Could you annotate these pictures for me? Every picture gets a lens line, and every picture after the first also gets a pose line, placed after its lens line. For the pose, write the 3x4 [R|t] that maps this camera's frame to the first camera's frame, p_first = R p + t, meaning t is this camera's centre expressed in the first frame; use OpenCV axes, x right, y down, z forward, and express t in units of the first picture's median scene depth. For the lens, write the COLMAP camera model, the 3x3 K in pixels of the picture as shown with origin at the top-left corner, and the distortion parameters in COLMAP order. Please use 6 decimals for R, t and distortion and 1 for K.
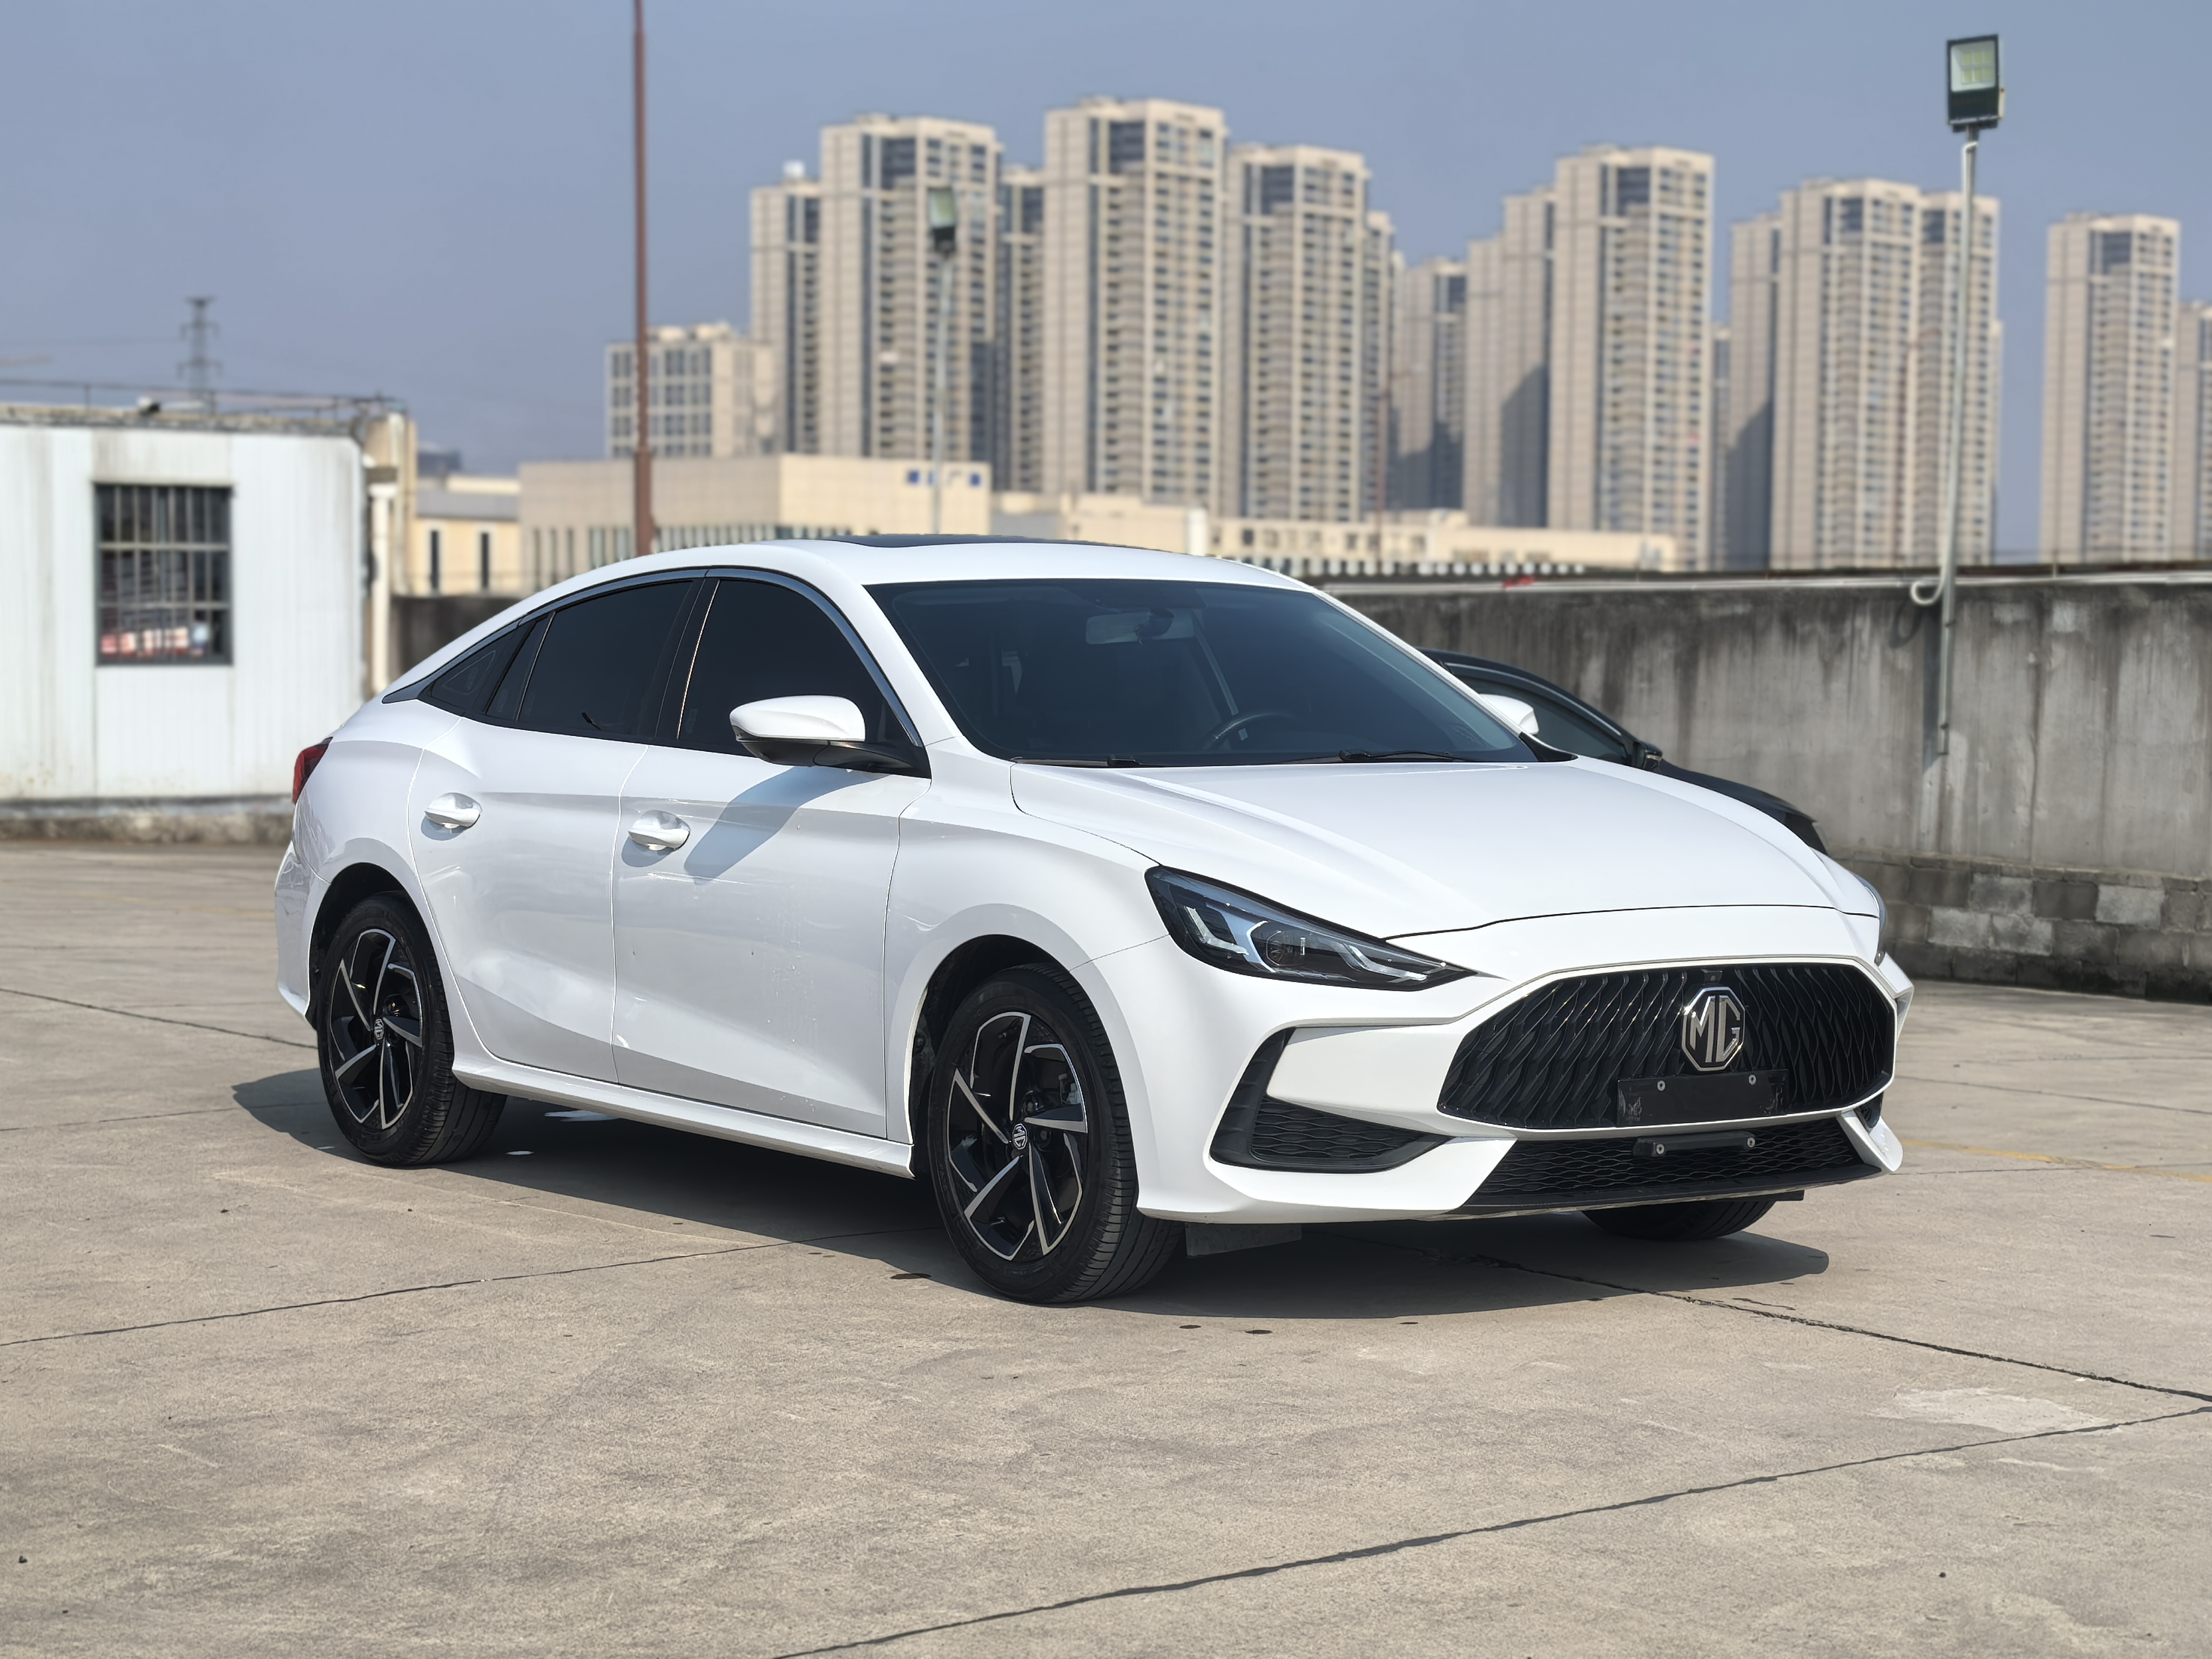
lens RADIAL K [[4574.1, 0, 1106.0], [0, 4574.1, 829.5], [0, 0, 1]] dist [0.310941, -0.512240]
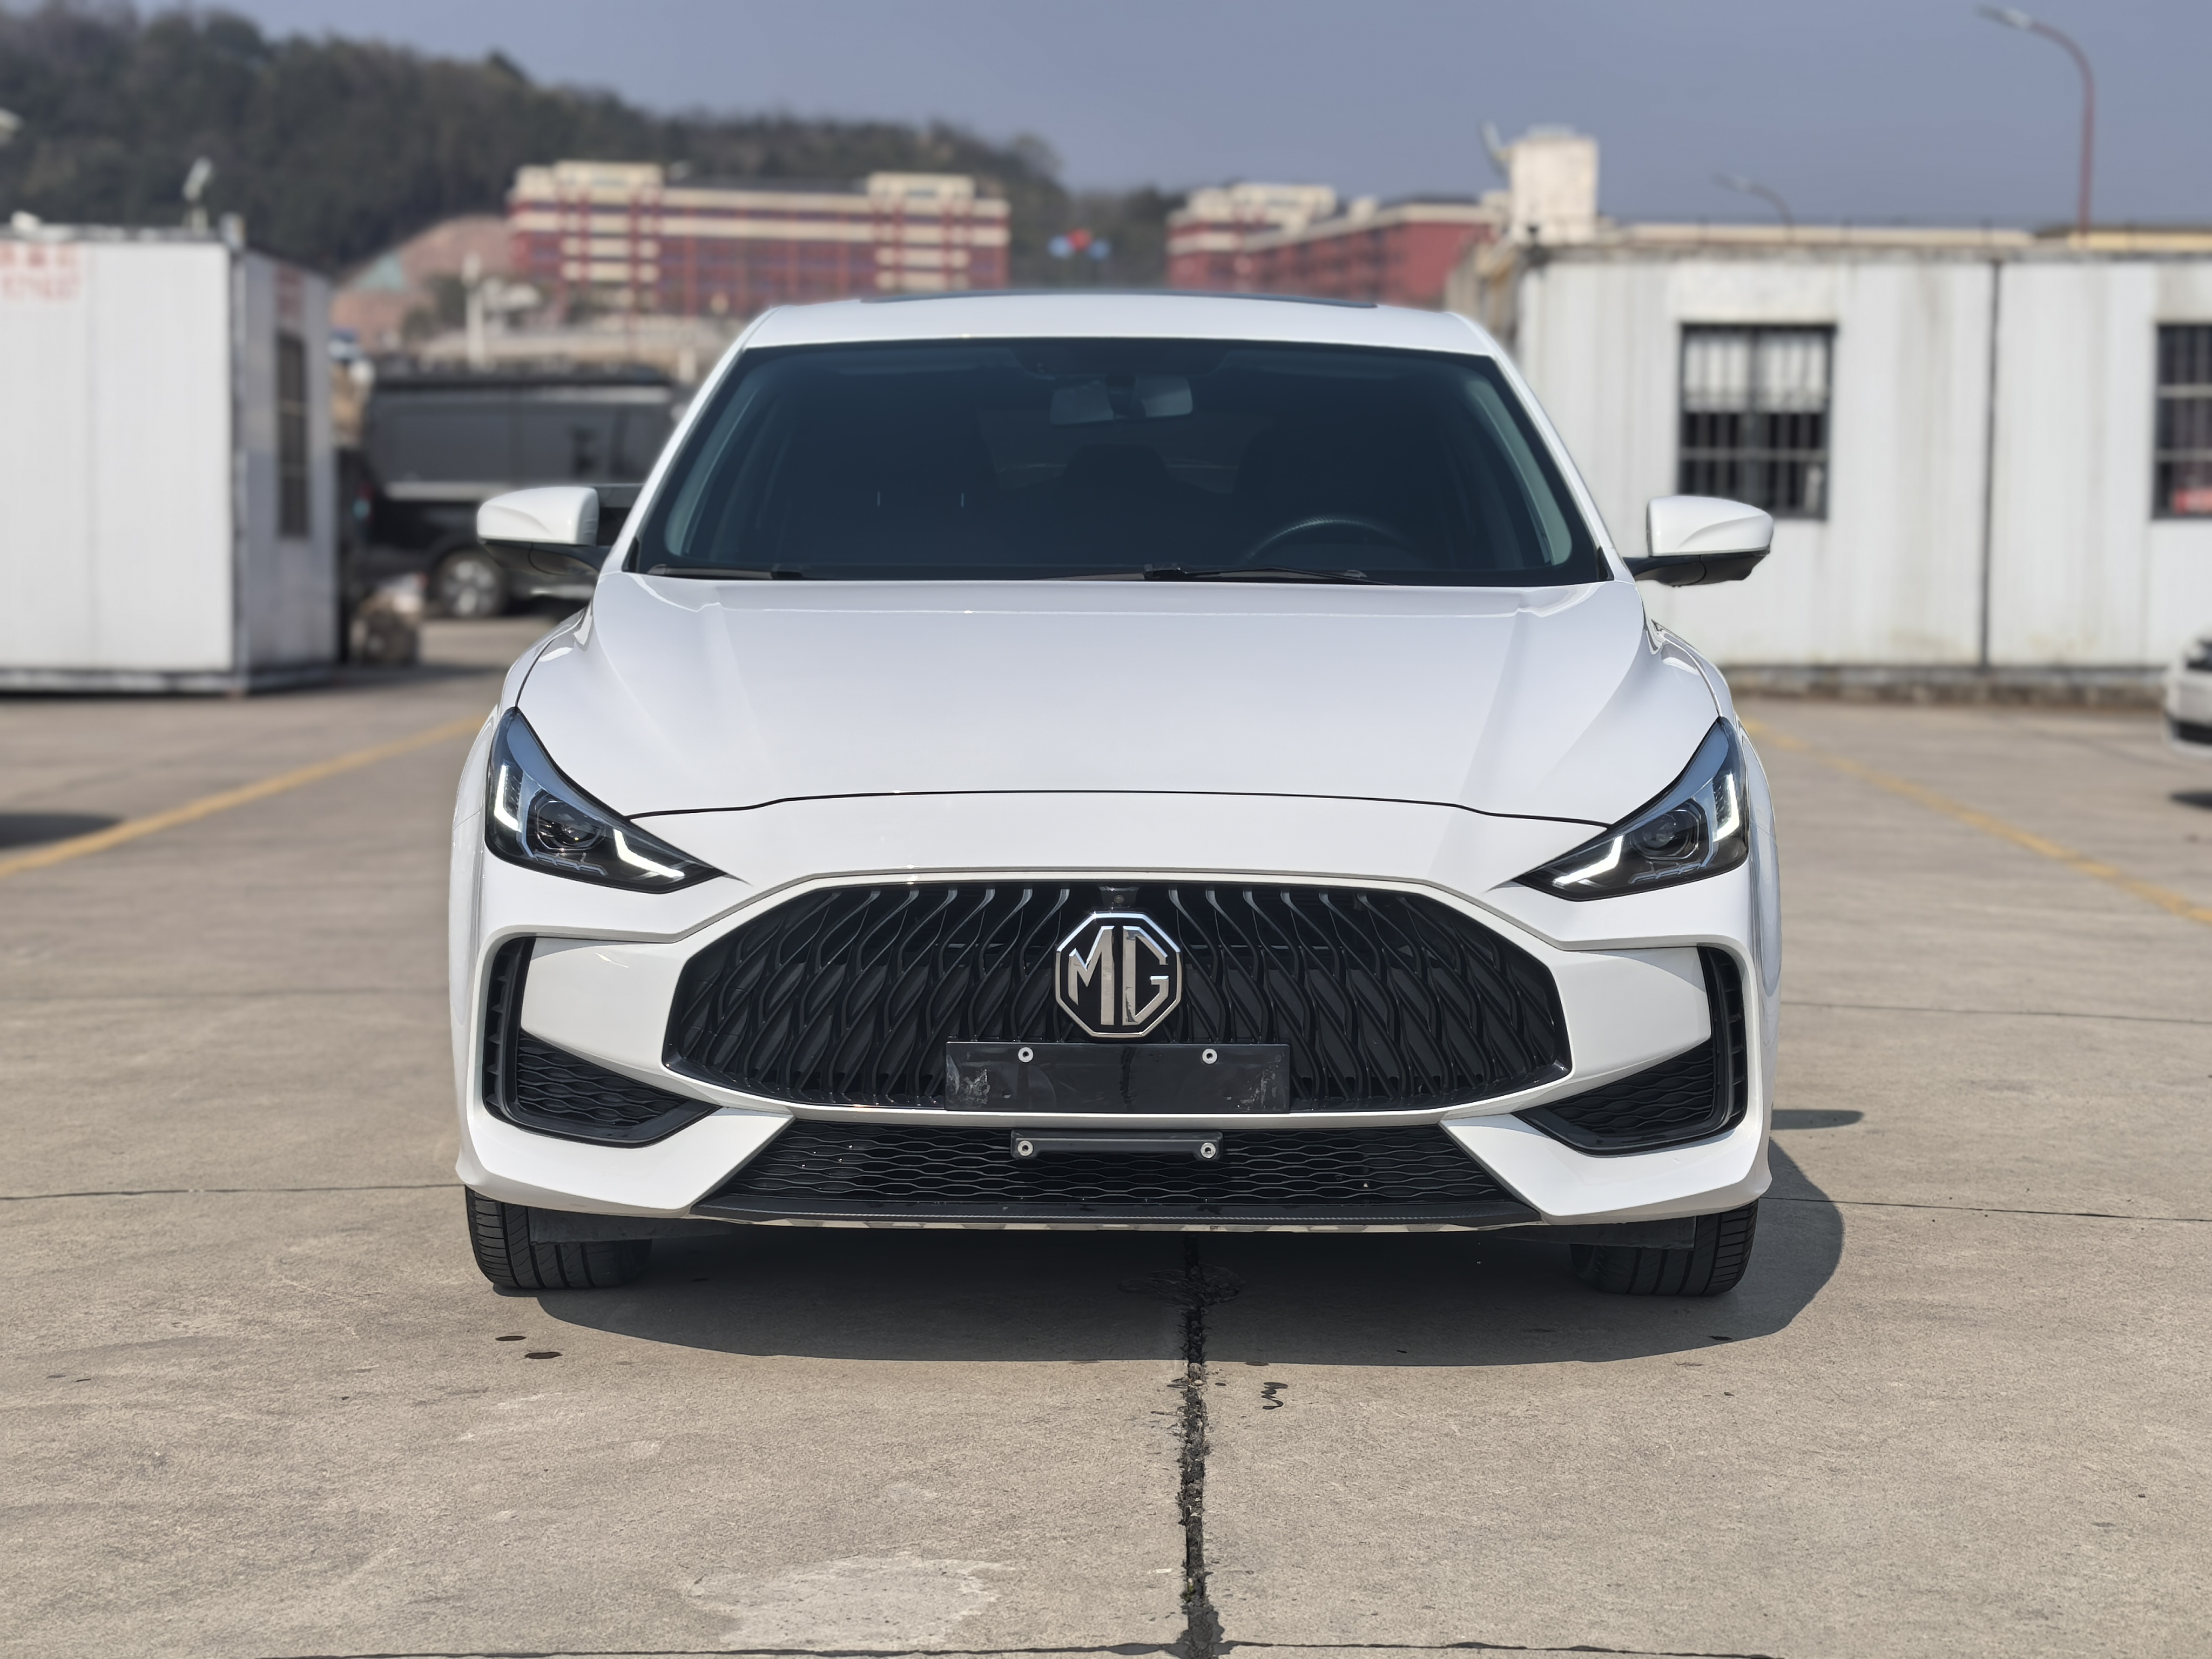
lens RADIAL K [[4574.1, 0, 1106.0], [0, 4574.1, 829.5], [0, 0, 1]] dist [0.310941, -0.512240]
pose [[0.831346, 0.047225, -0.553746, 0.500394], [-0.032786, 0.998815, 0.035960, -0.001850], [0.554788, -0.011740, 0.831909, 0.446820]]
